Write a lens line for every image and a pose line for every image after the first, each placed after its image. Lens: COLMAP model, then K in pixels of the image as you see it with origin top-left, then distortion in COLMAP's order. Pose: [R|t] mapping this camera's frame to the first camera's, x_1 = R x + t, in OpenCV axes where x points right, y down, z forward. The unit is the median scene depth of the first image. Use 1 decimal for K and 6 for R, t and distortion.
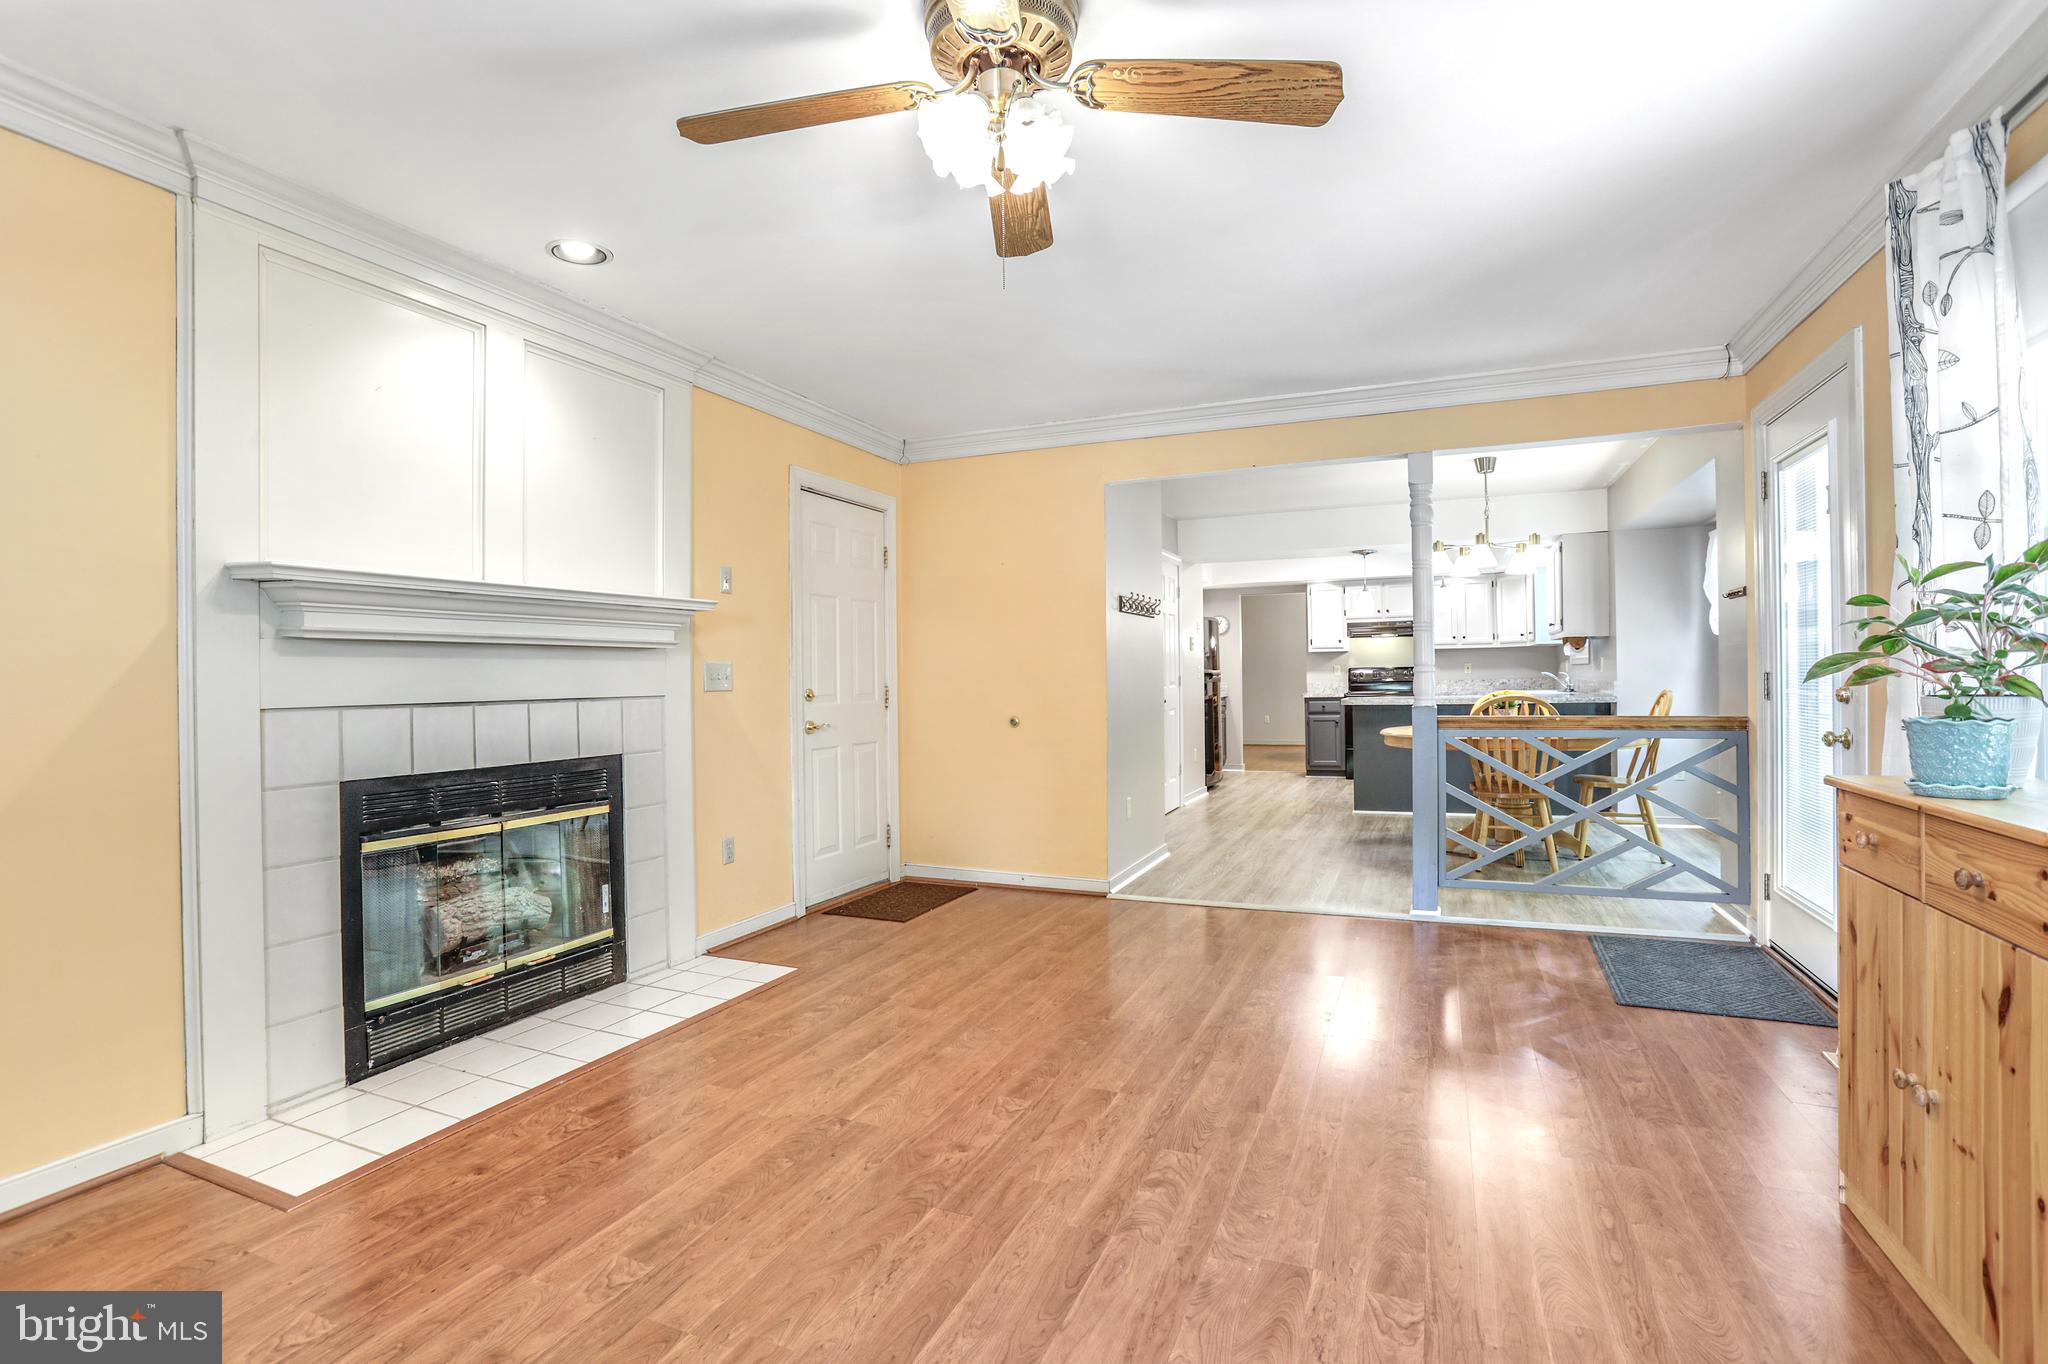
lens RADIAL K [[935.2, 0, 1027.0], [0, 935.2, 680.9], [0, 0, 1]] dist [-0.002476, 0.001023]
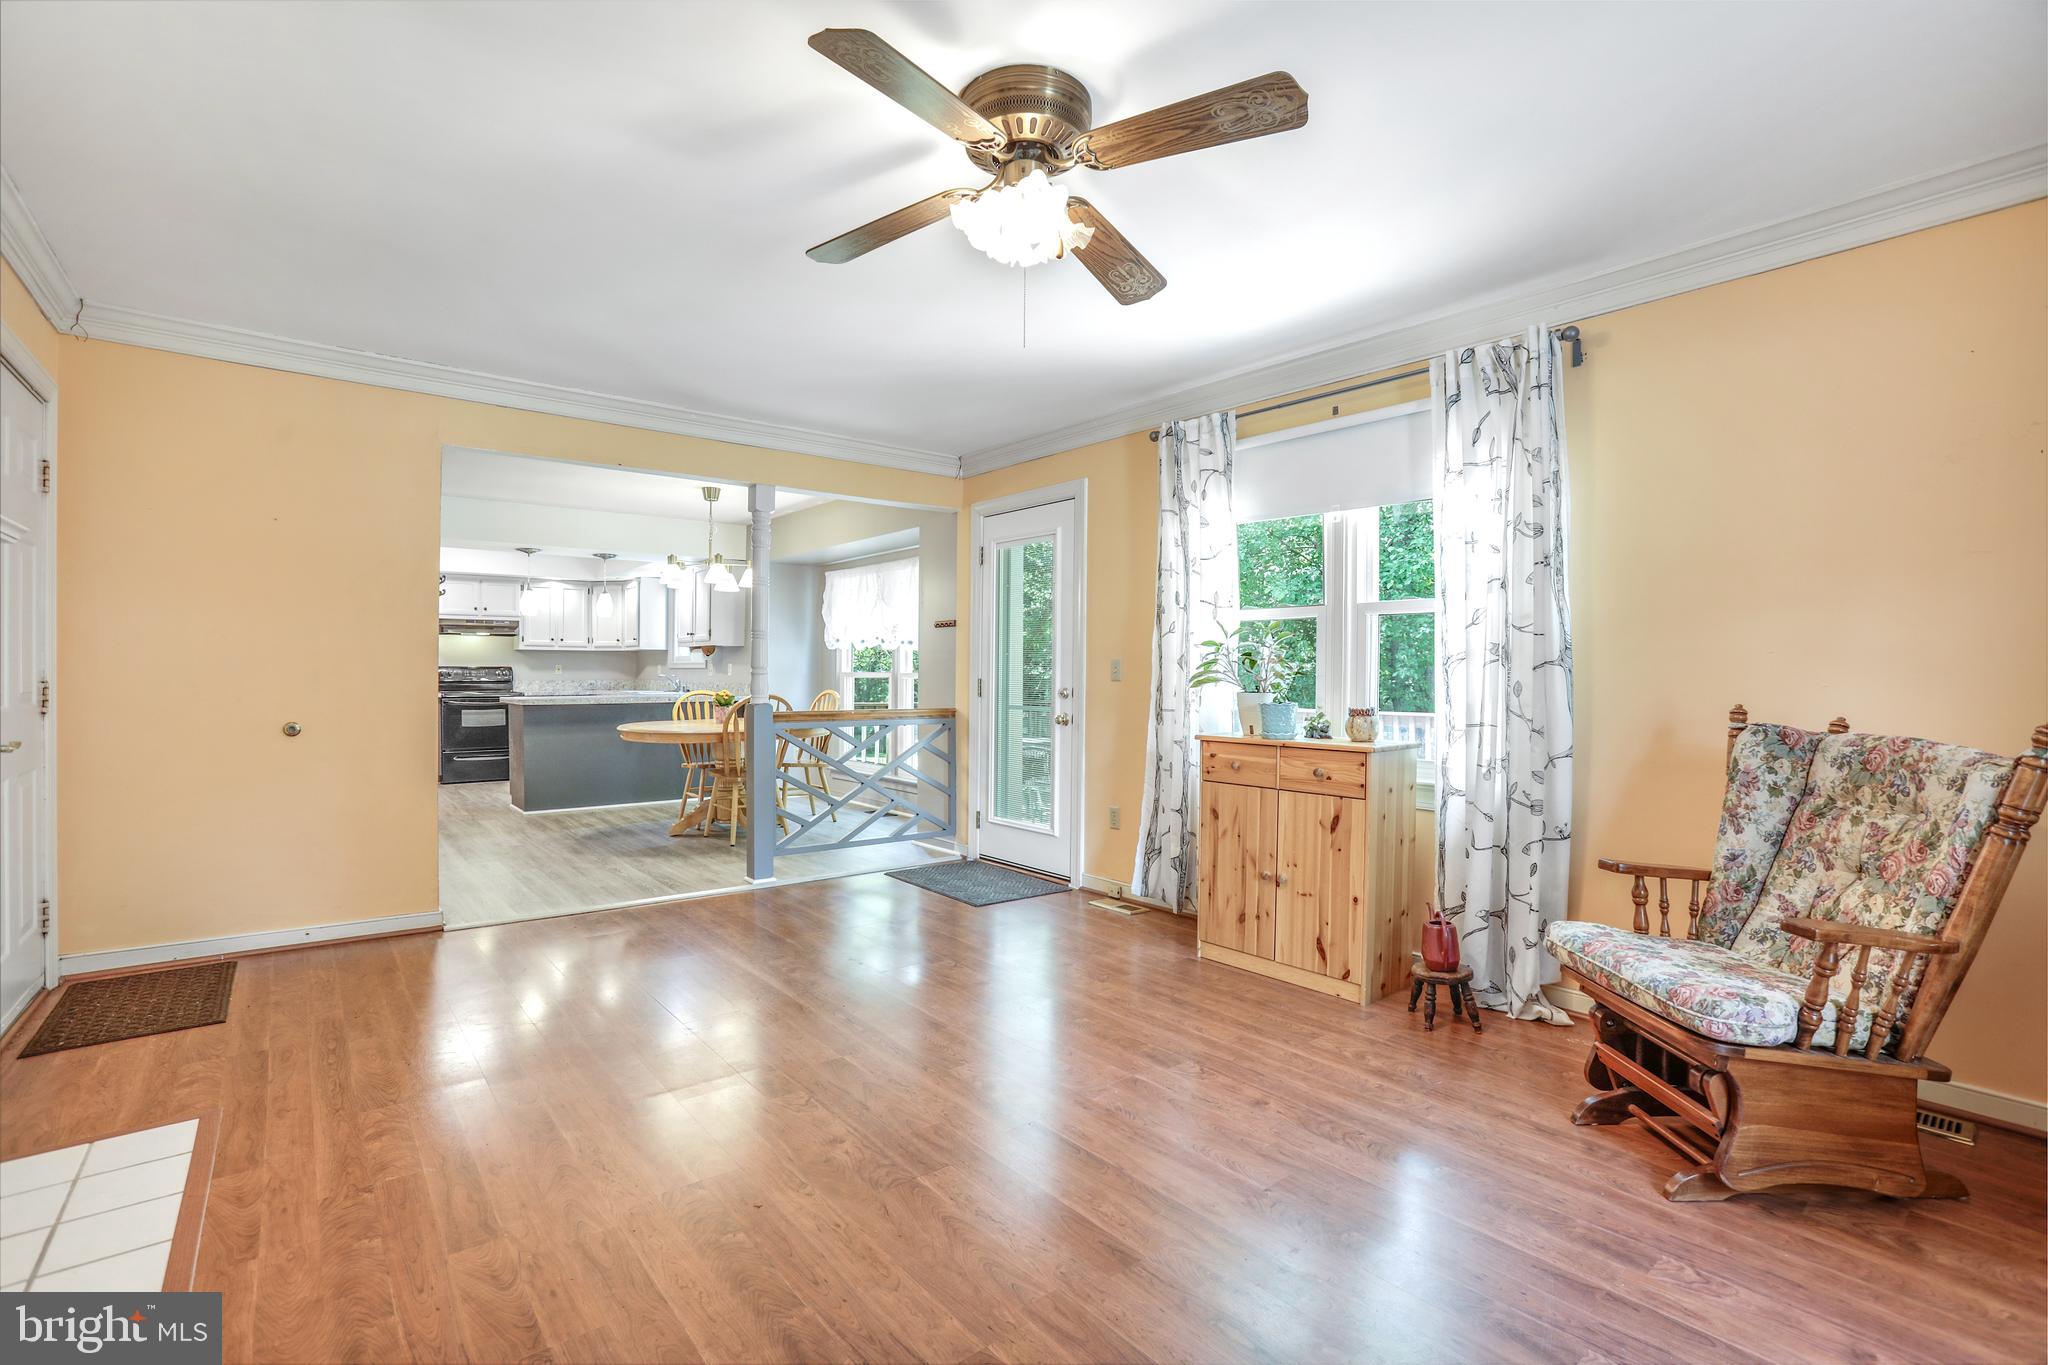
lens RADIAL K [[904.7, 0, 1029.3], [0, 904.7, 682.5], [0, 0, 1]] dist [-0.028418, 0.000231]
pose [[0.501049, 0.010626, 0.865354, -0.439508], [-0.009320, 0.999933, -0.006882, 0.006150], [-0.865369, -0.004616, 0.501114, 0.184079]]
